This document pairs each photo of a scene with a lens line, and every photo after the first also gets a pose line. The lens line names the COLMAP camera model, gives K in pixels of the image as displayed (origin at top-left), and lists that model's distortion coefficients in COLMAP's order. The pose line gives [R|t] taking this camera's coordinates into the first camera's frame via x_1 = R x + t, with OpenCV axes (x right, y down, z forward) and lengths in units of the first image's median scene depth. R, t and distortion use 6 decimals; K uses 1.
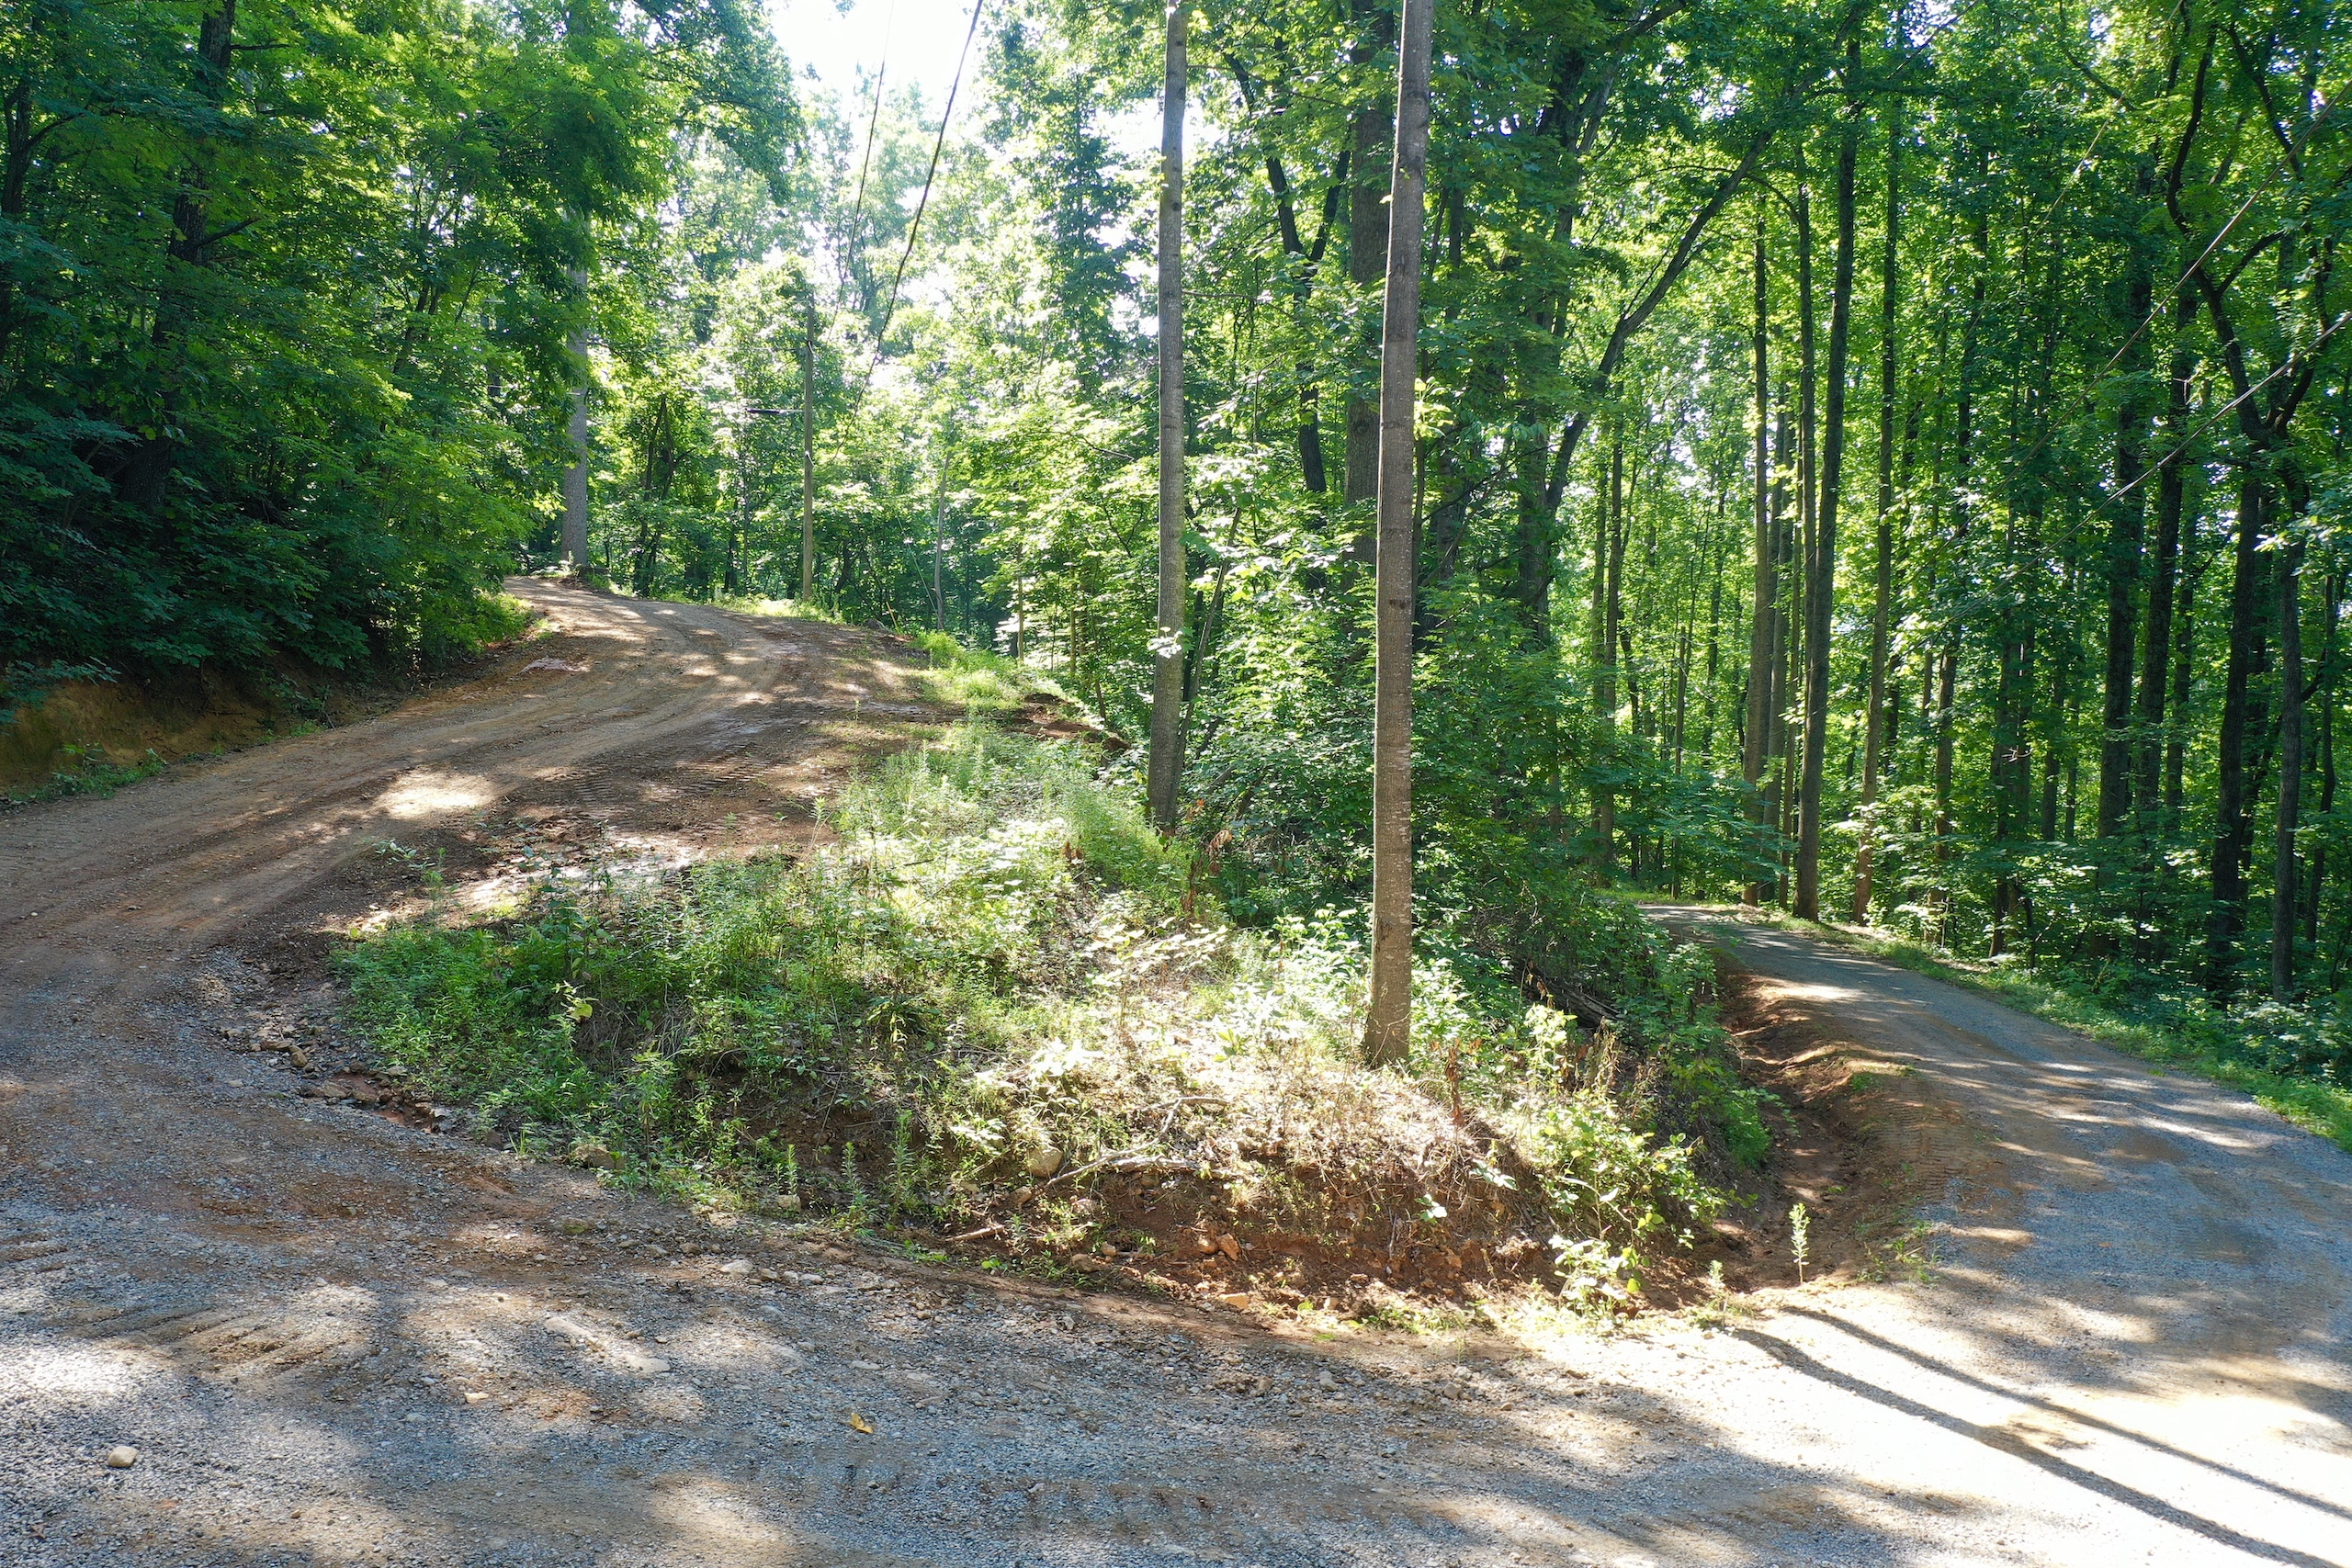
lens RADIAL K [[1897.8, 0, 1179.7], [0, 1897.8, 787.2], [0, 0, 1]] dist [0.015934, -0.021347]
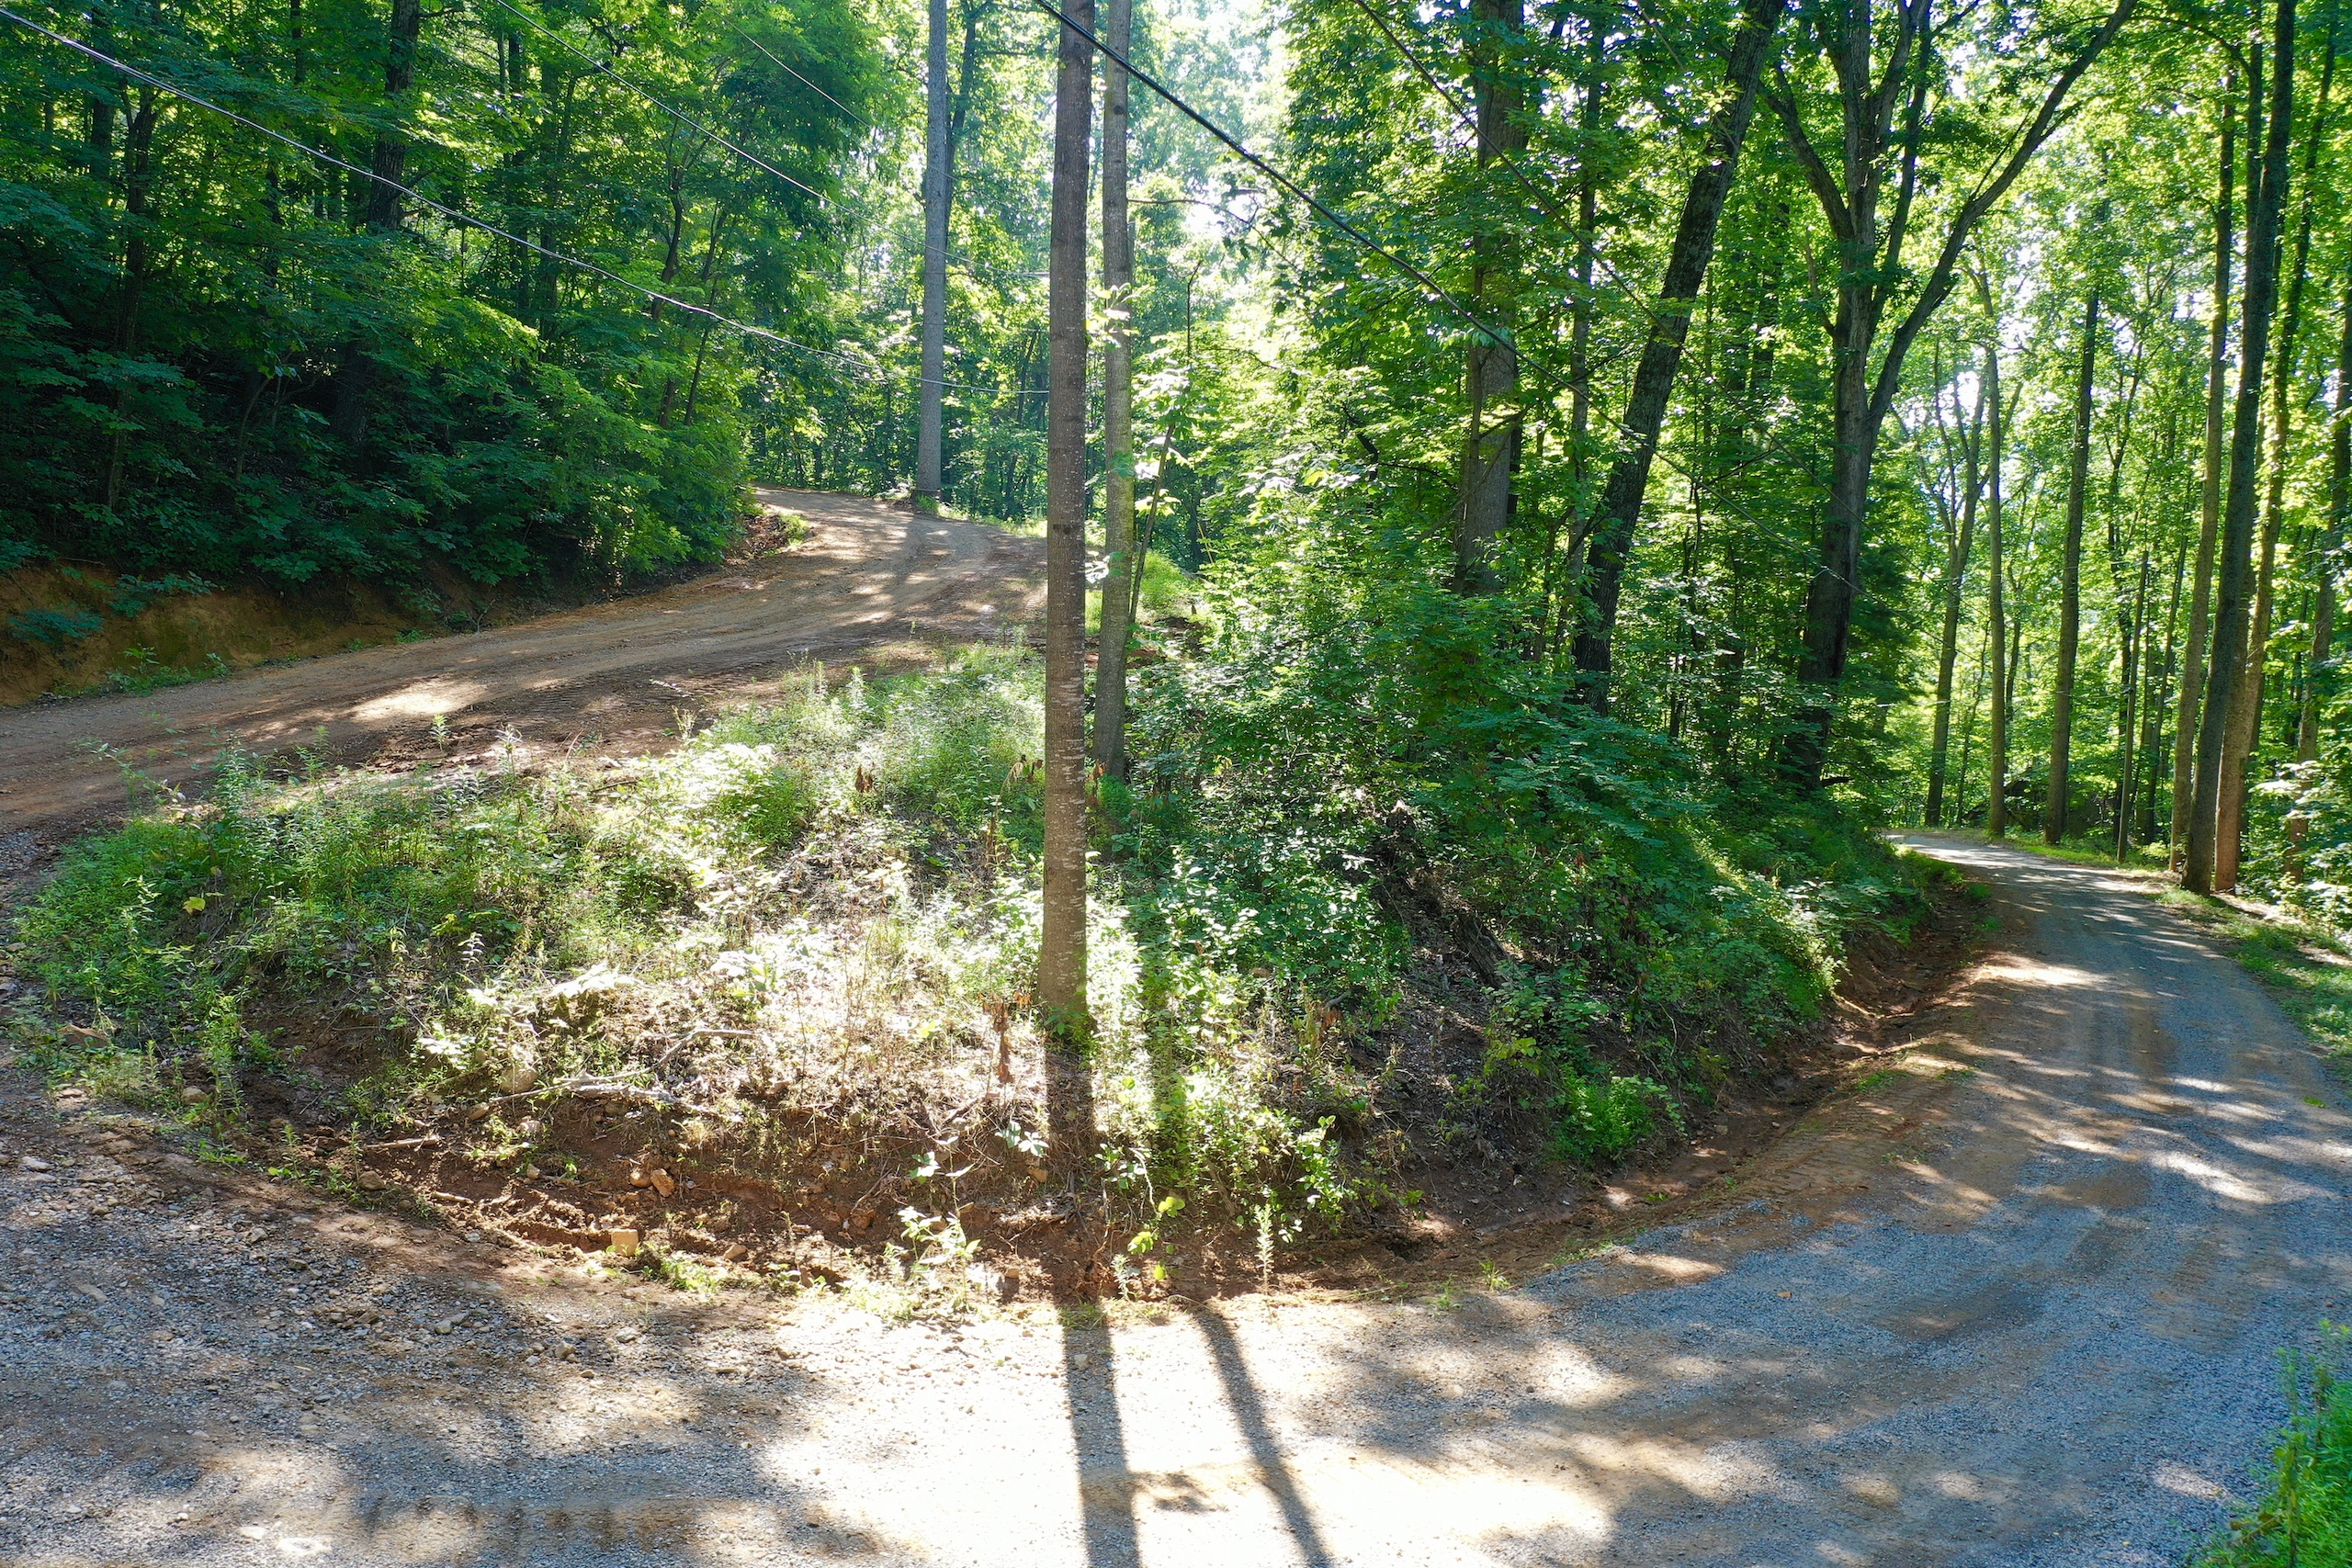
lens RADIAL K [[1897.8, 0, 1178.0], [0, 1897.8, 783.6], [0, 0, 1]] dist [0.015934, -0.021347]
pose [[0.952044, 0.042822, -0.302948, 0.503643], [-0.030668, 0.998527, 0.044766, -0.015438], [0.304419, -0.033329, 0.951955, 0.130256]]
